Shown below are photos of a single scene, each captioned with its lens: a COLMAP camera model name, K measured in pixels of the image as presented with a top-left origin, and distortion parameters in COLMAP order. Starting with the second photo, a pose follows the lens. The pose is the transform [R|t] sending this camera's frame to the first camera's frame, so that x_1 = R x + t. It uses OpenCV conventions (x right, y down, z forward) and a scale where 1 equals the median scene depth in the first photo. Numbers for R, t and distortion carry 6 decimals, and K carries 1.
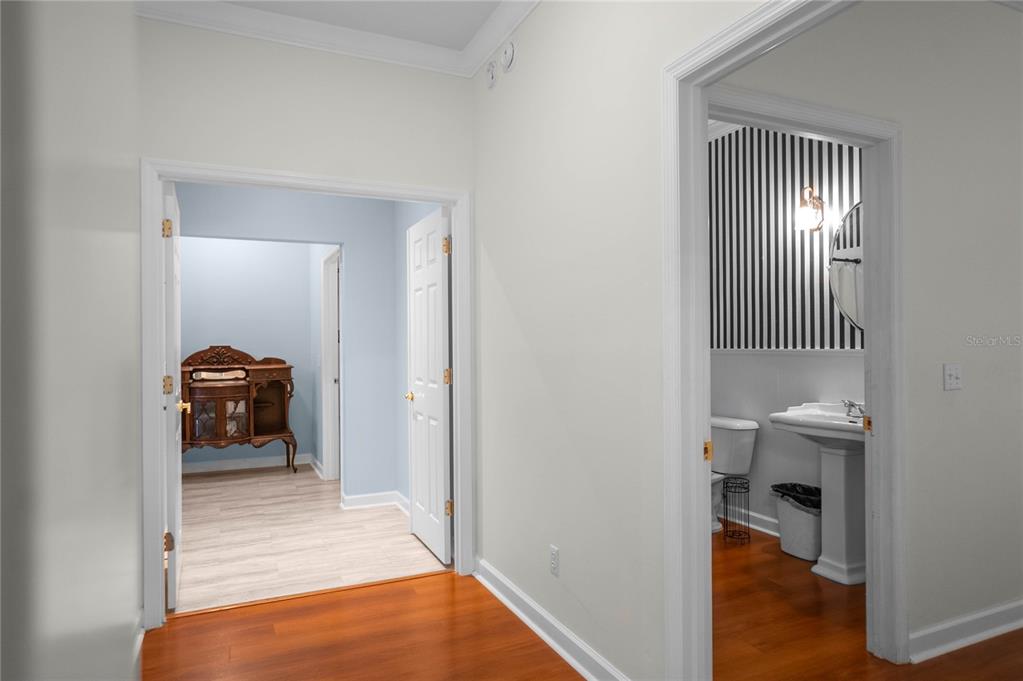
lens RADIAL K [[621.9, 0, 510.9], [0, 621.9, 342.0], [0, 0, 1]] dist [0.000012, -0.000008]
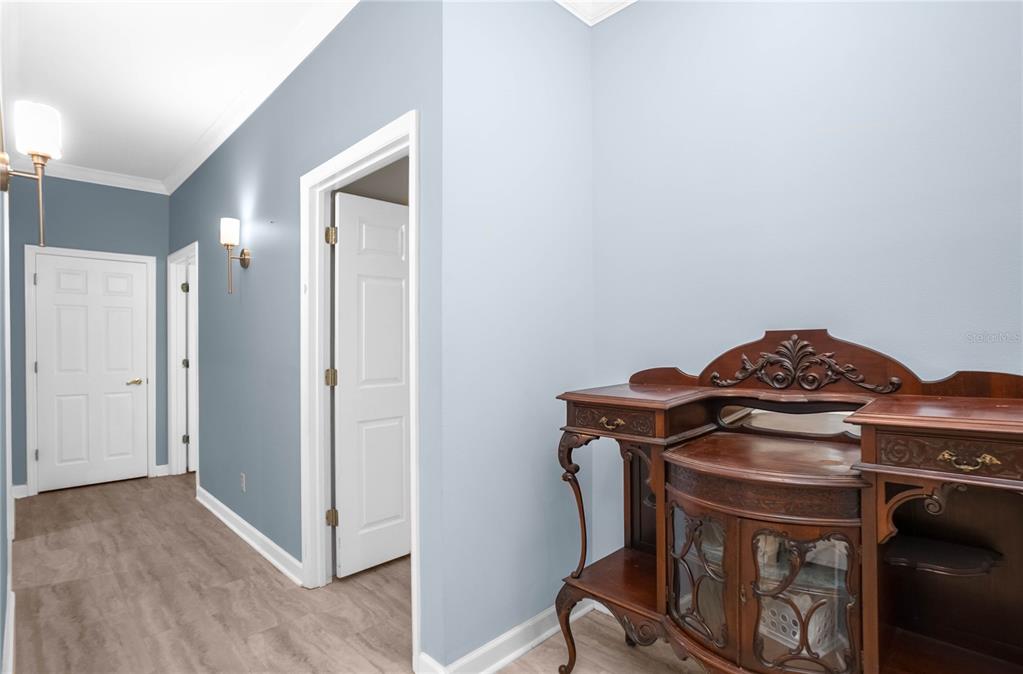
lens RADIAL K [[498.8, 0, 511.3], [0, 498.8, 357.6], [0, 0, 1]] dist [-0.000694, -0.000078]
pose [[0.337804, 0.006951, -0.941191, -0.273496], [0.001705, 0.999967, 0.007997, 0.018118], [0.941215, -0.004306, 0.337781, 0.774731]]
